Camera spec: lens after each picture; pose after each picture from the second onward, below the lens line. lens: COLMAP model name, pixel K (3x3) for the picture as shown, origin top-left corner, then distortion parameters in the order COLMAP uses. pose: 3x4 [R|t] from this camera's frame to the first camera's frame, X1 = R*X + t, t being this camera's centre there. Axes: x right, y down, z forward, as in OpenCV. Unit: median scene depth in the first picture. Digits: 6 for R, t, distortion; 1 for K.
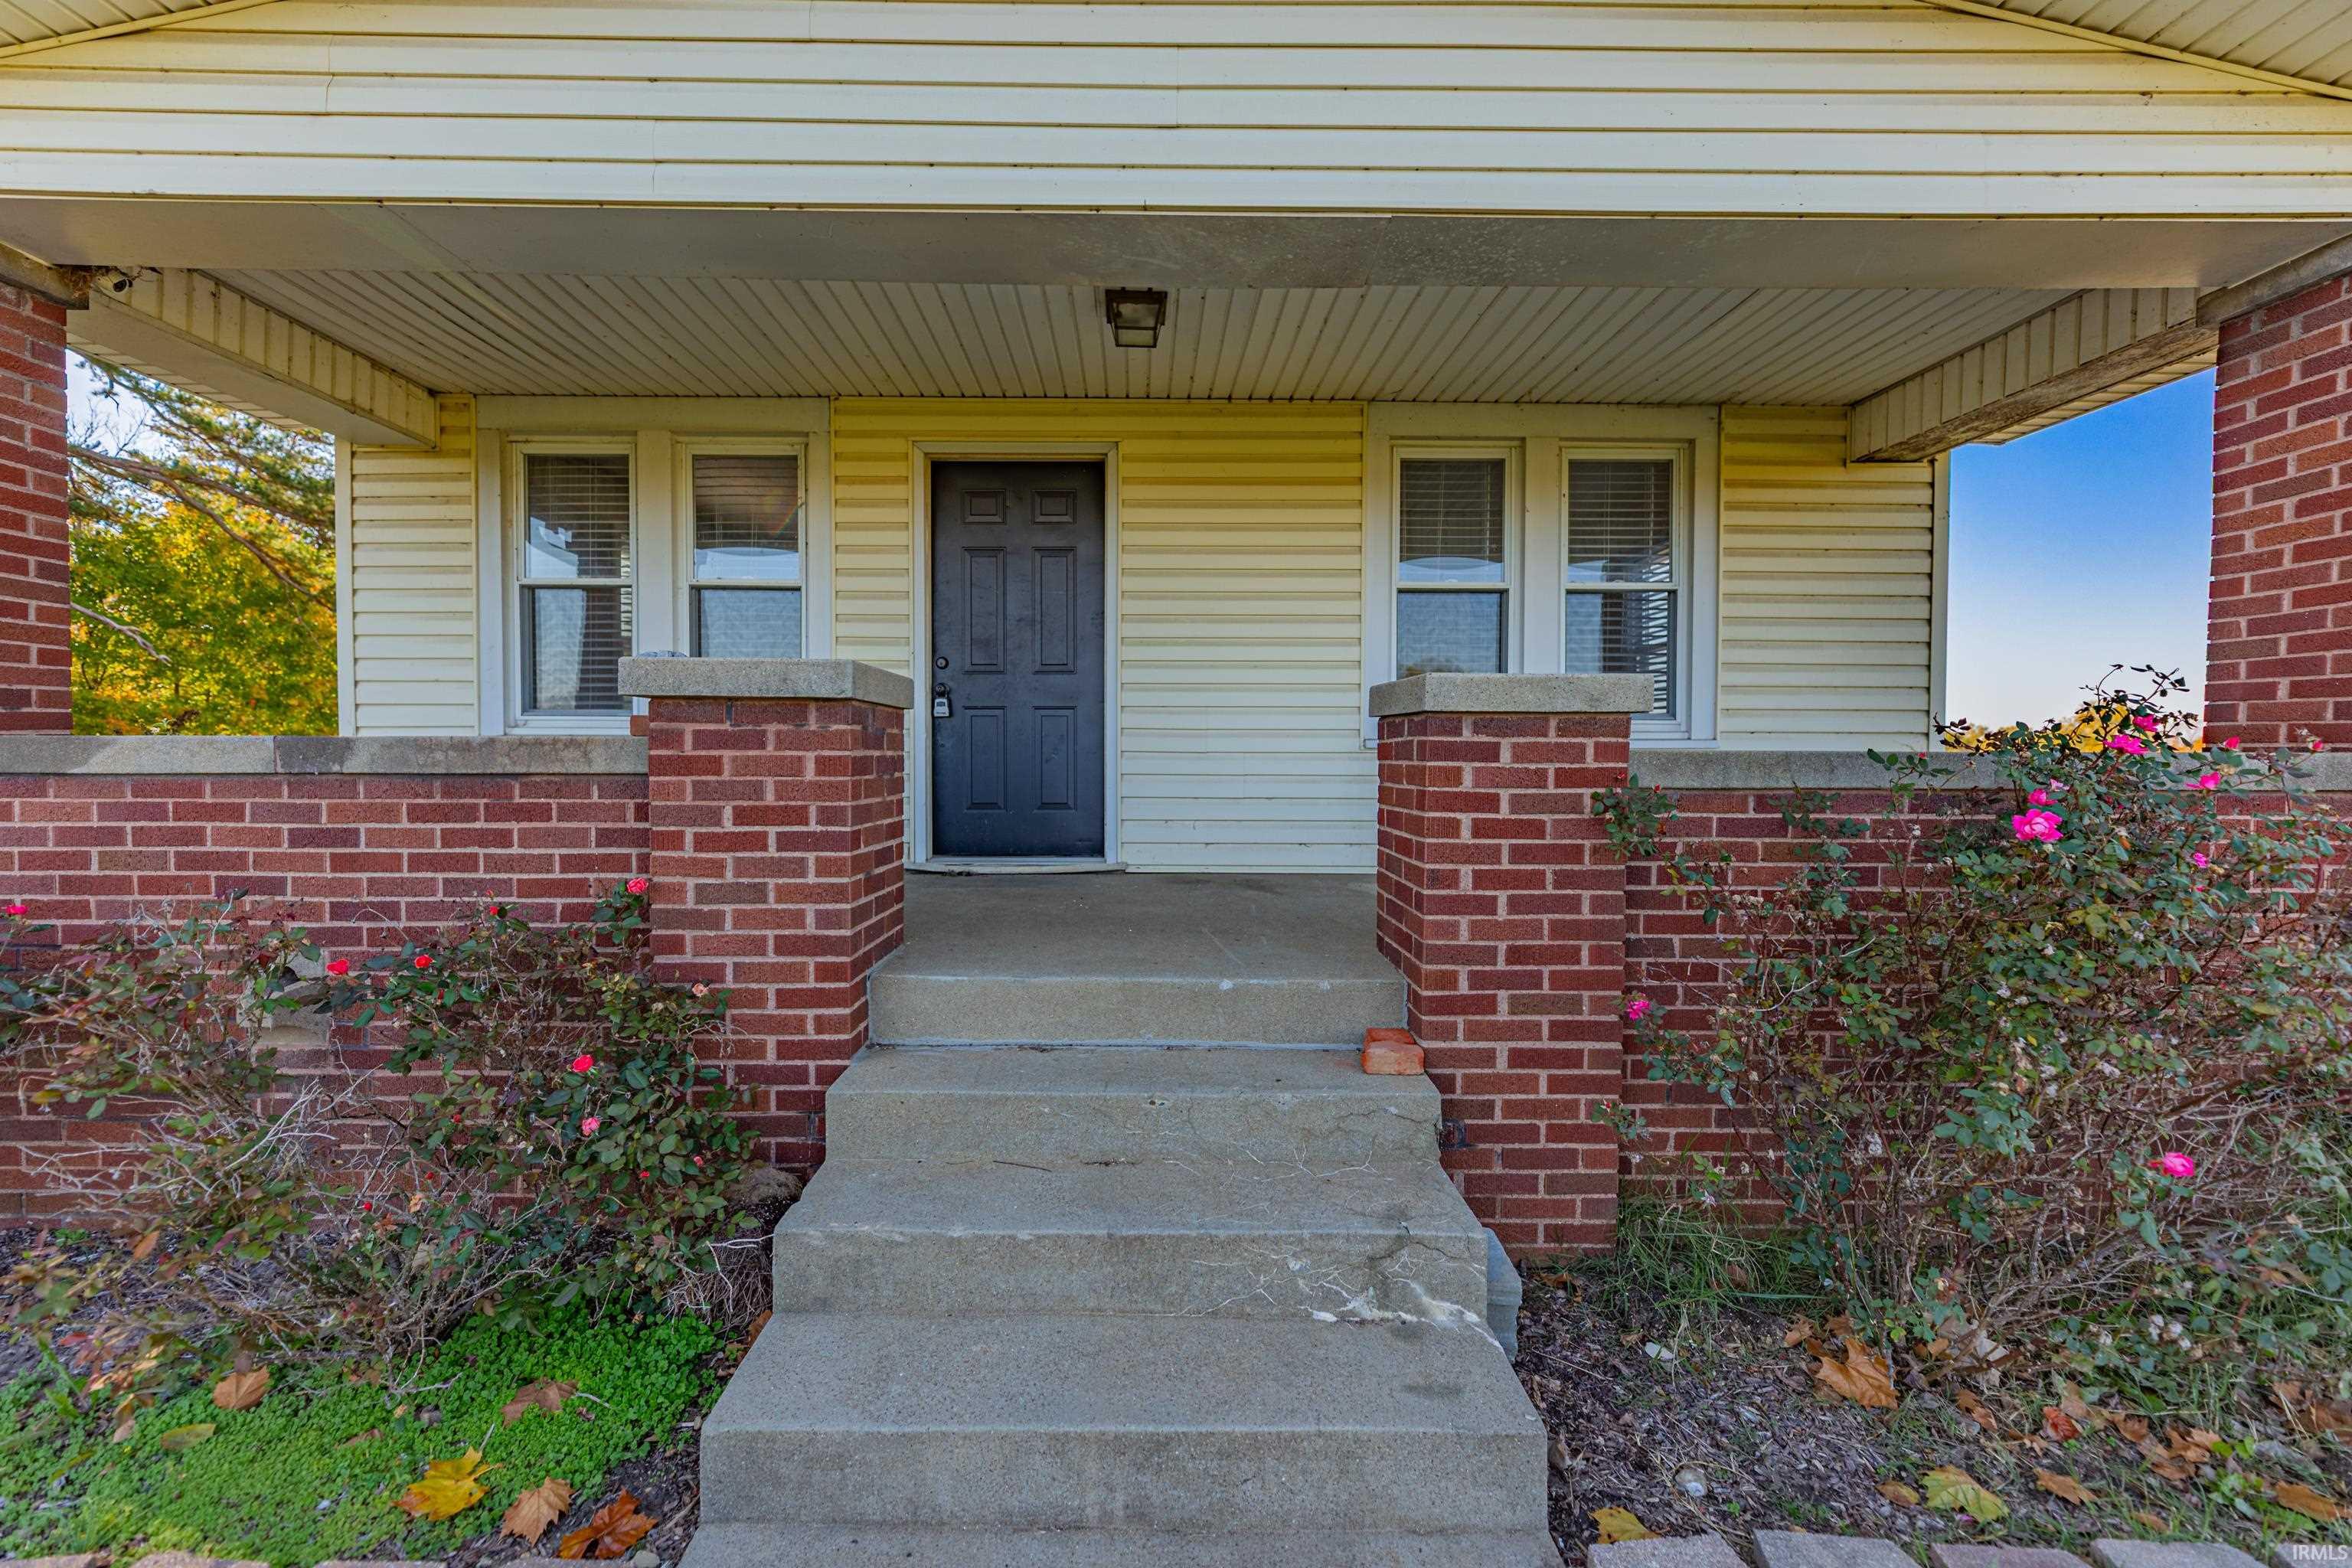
lens RADIAL K [[961.2, 0, 1173.4], [0, 961.2, 781.9], [0, 0, 1]] dist [-0.002936, 0.000351]
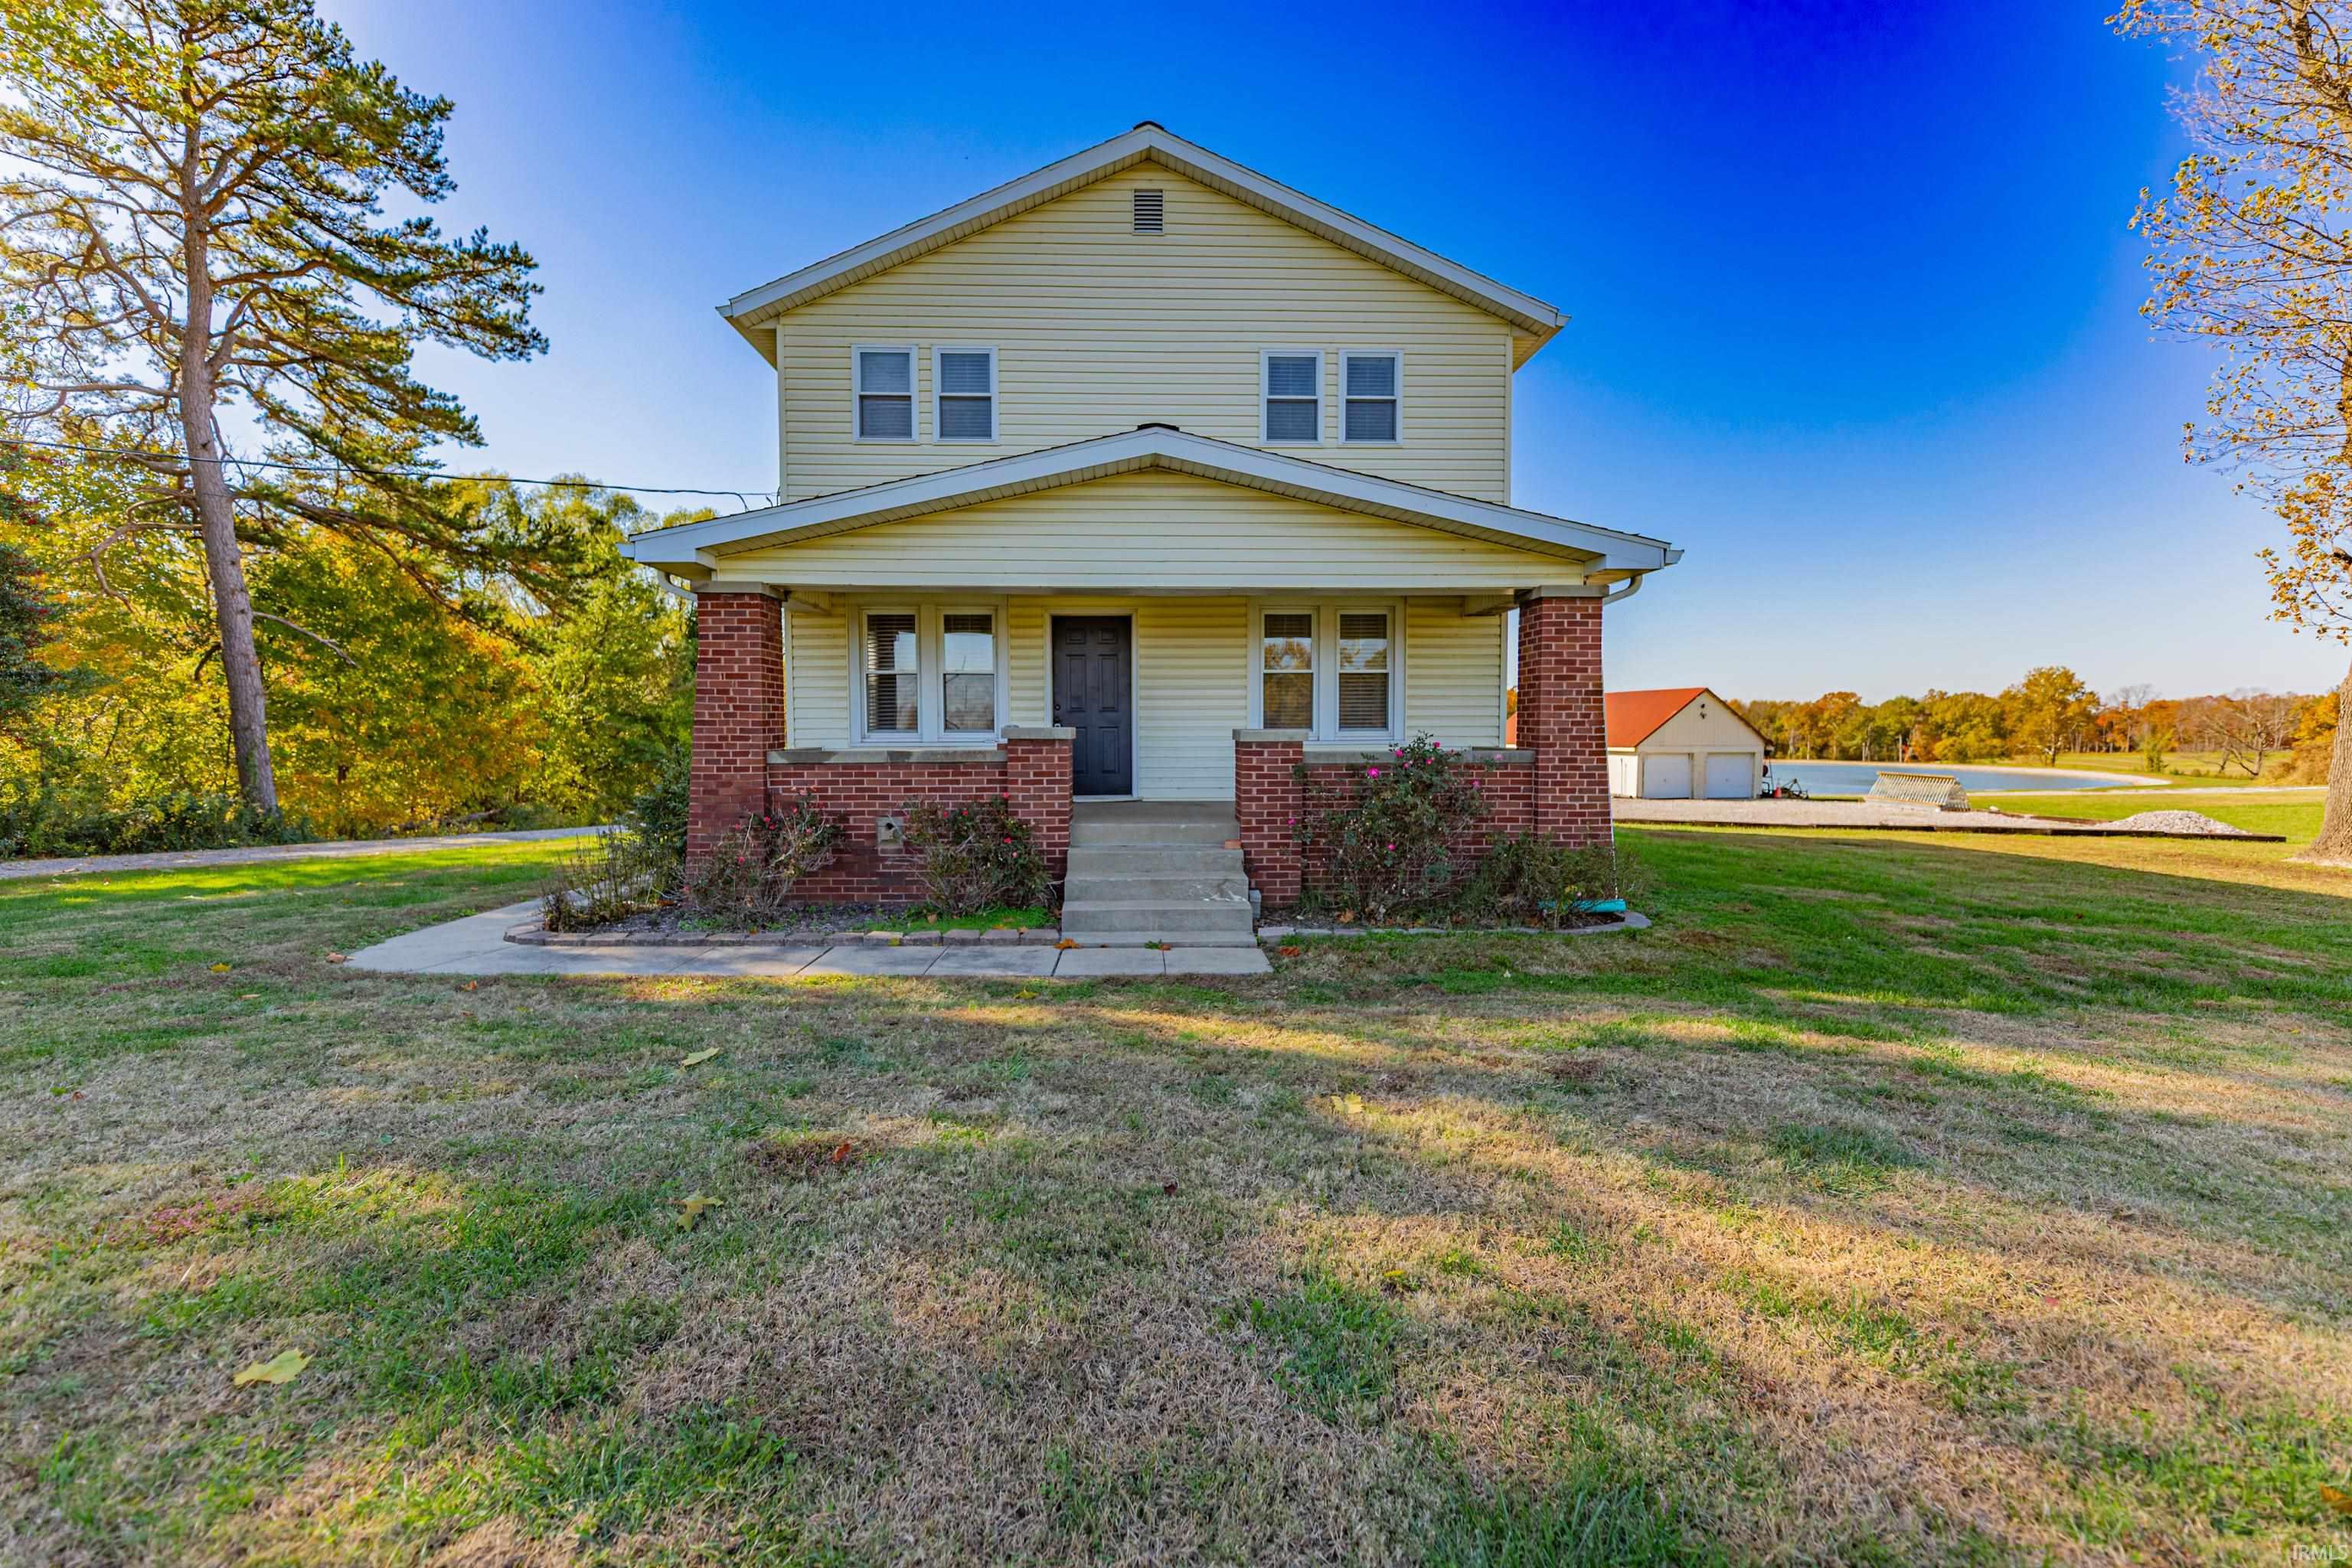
lens RADIAL K [[961.2, 0, 1173.3], [0, 961.2, 777.5], [0, 0, 1]] dist [-0.002936, 0.000351]
pose [[0.999657, -0.007651, 0.025041, -0.040712], [0.007010, 0.999649, 0.025561, -0.024583], [-0.025228, -0.025377, 0.999360, -1.609489]]
